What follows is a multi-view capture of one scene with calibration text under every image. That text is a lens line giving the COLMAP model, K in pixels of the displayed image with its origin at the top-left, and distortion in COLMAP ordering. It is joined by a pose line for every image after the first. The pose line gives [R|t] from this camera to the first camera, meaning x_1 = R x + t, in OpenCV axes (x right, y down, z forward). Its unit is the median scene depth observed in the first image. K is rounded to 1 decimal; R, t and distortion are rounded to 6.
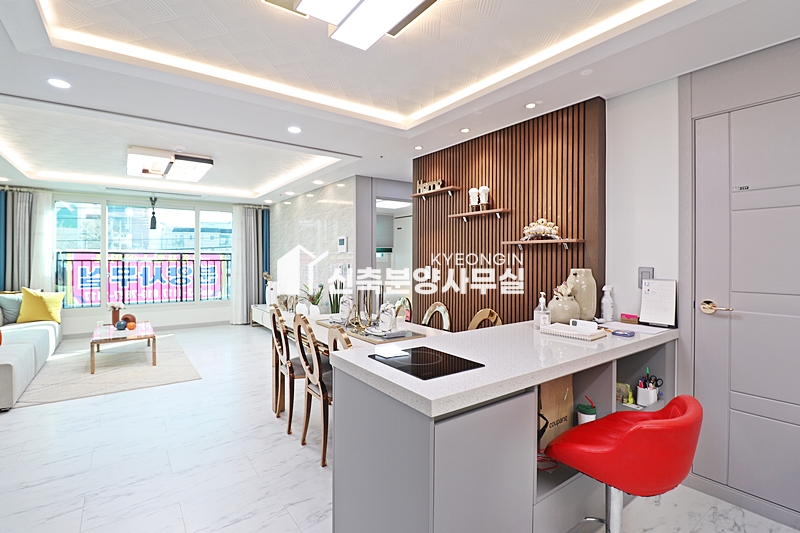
lens RADIAL K [[371.5, 0, 398.2], [0, 371.5, 263.6], [0, 0, 1]] dist [-0.003903, -0.007385]
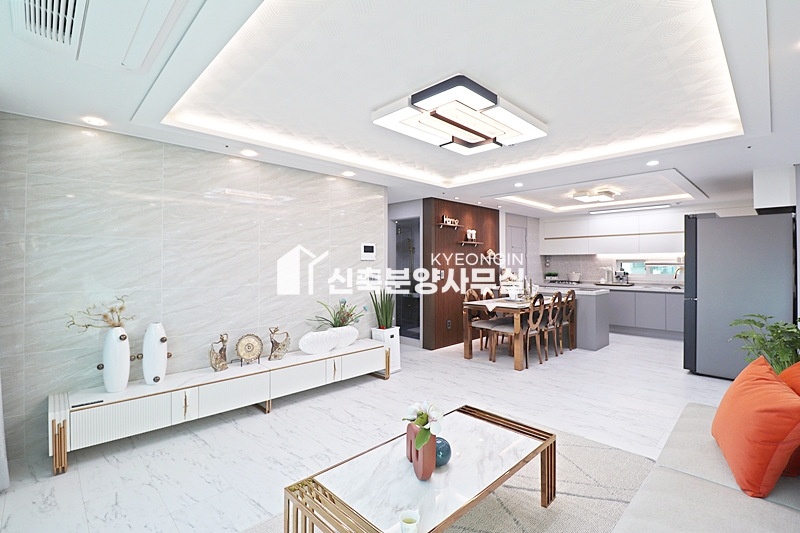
lens RADIAL K [[371.5, 0, 396.9], [0, 371.5, 259.8], [0, 0, 1]] dist [-0.003903, -0.007385]
pose [[-0.135392, 0.009260, 0.990749, -1.937887], [0.019284, 0.999792, -0.006709, -0.043536], [-0.990604, 0.018197, -0.135542, 1.890536]]
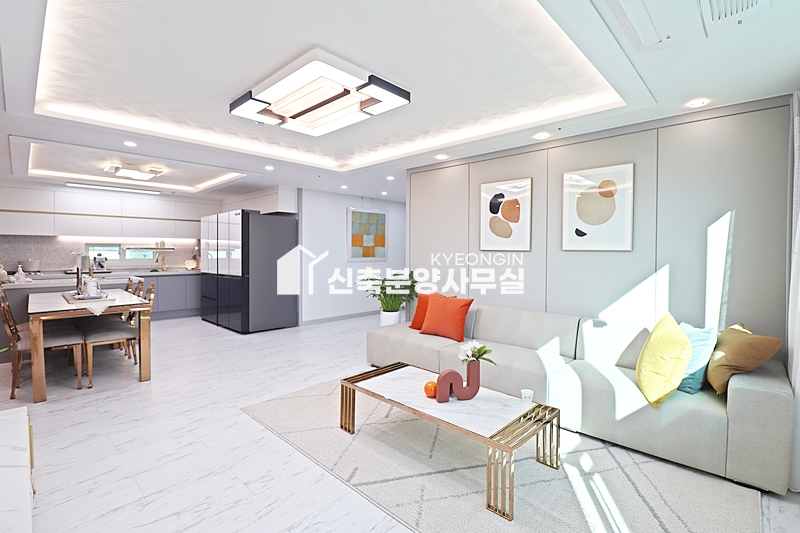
lens RADIAL K [[371.5, 0, 404.0], [0, 371.5, 266.4], [0, 0, 1]] dist [-0.003903, -0.007385]
pose [[-0.983169, 0.001762, -0.182691, -1.024742], [-0.009761, 0.998019, 0.062156, -0.050753], [0.182439, 0.062893, -0.981204, 2.584770]]
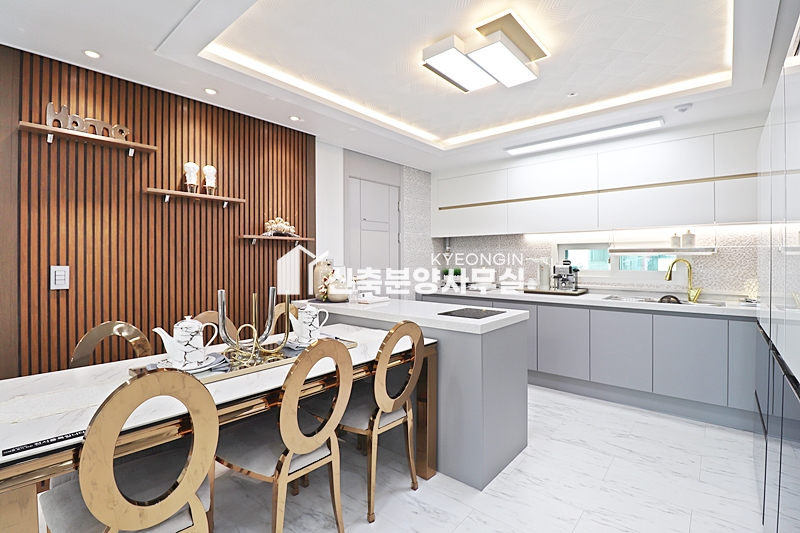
lens RADIAL K [[371.5, 0, 399.1], [0, 371.5, 262.6], [0, 0, 1]] dist [-0.003903, -0.007385]
pose [[-0.224620, -0.011760, 0.974375, -0.749421], [0.022157, 0.999607, 0.017173, 0.002948], [-0.974194, 0.025447, -0.224271, 0.866894]]
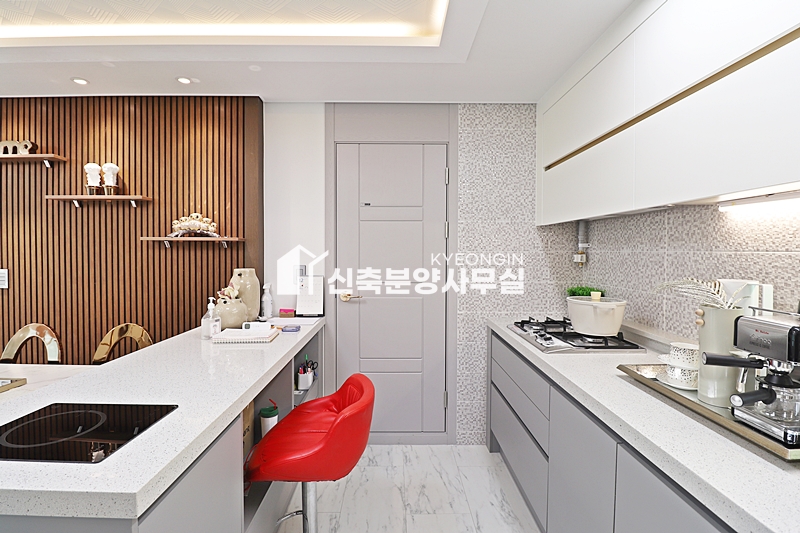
lens RADIAL K [[371.5, 0, 406.9], [0, 371.5, 263.8], [0, 0, 1]] dist [-0.003903, -0.007385]
pose [[0.578412, -0.026175, 0.815325, -0.044939], [0.013210, 0.999655, 0.022721, -0.012375], [-0.815638, -0.002372, 0.578558, 0.071170]]
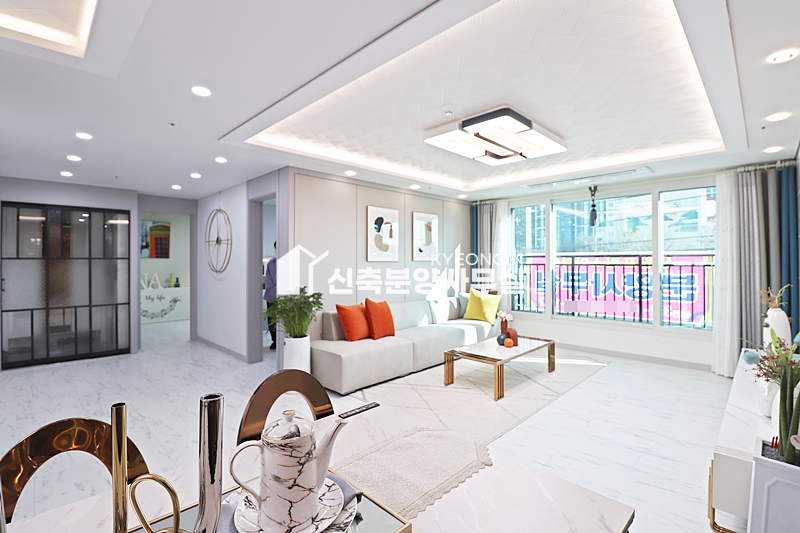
lens RADIAL K [[371.5, 0, 396.2], [0, 371.5, 264.8], [0, 0, 1]] dist [-0.003903, -0.007385]
pose [[0.157651, 0.009891, -0.987445, 0.150410], [-0.011716, 0.999898, 0.008145, -0.025154], [0.987425, 0.010284, 0.157751, 1.063309]]
